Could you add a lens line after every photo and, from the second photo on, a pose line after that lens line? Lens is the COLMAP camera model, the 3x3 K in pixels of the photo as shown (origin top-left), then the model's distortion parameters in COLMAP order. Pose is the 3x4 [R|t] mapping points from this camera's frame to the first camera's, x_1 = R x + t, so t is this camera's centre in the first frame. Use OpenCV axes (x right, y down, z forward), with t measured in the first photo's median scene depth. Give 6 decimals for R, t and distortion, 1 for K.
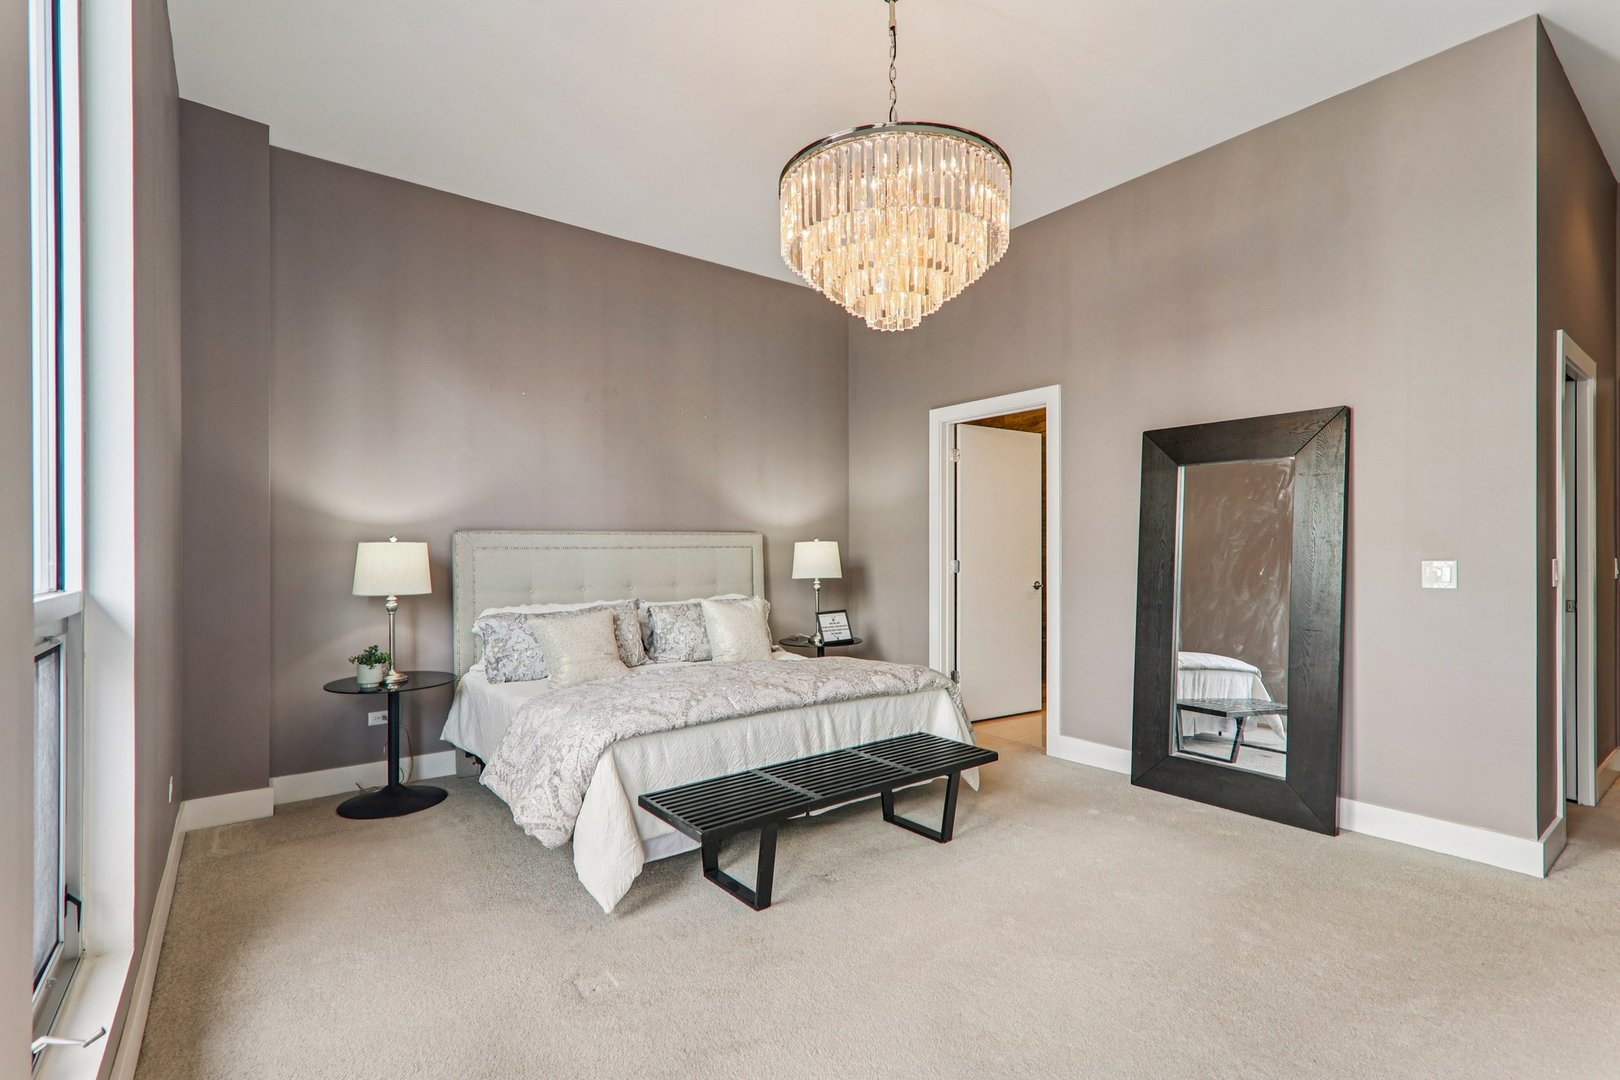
lens RADIAL K [[742.4, 0, 810.9], [0, 742.4, 565.1], [0, 0, 1]] dist [0.000079, -0.000029]
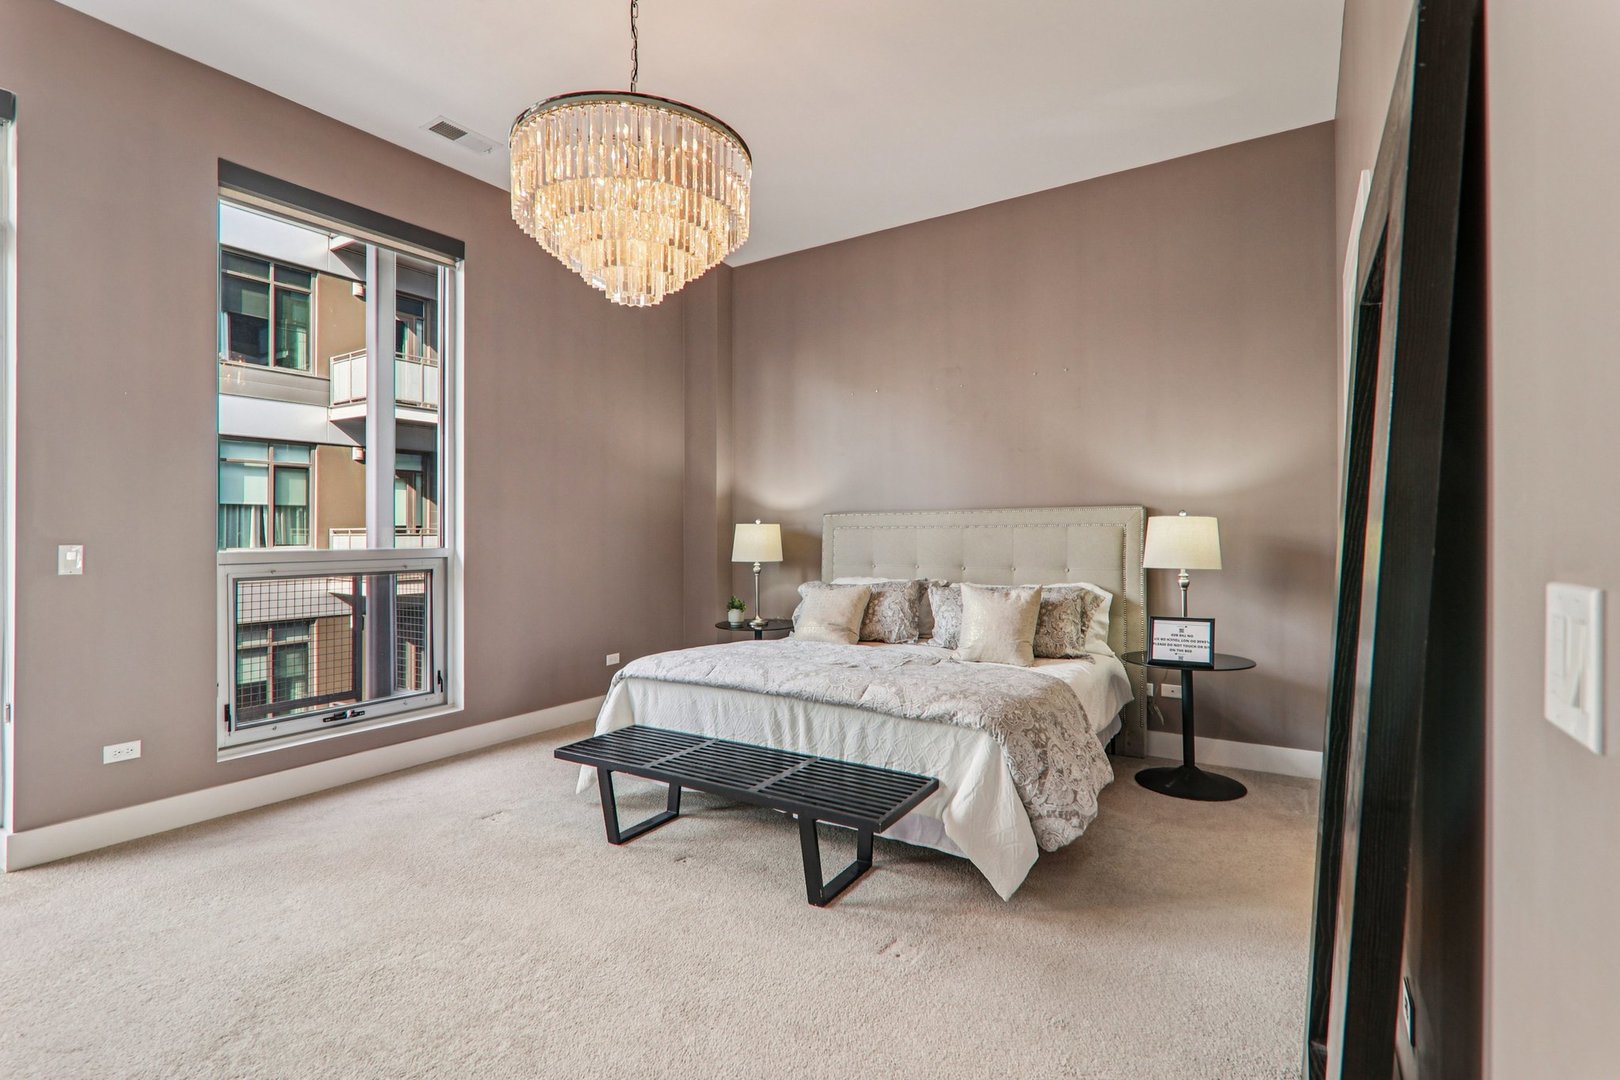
lens RADIAL K [[749.0, 0, 812.0], [0, 749.0, 536.5], [0, 0, 1]] dist [0.000441, -0.000102]
pose [[0.335296, 0.008522, -0.942074, 0.865517], [-0.012582, 0.999910, 0.004567, -0.017518], [0.942029, 0.010322, 0.335373, 0.682662]]
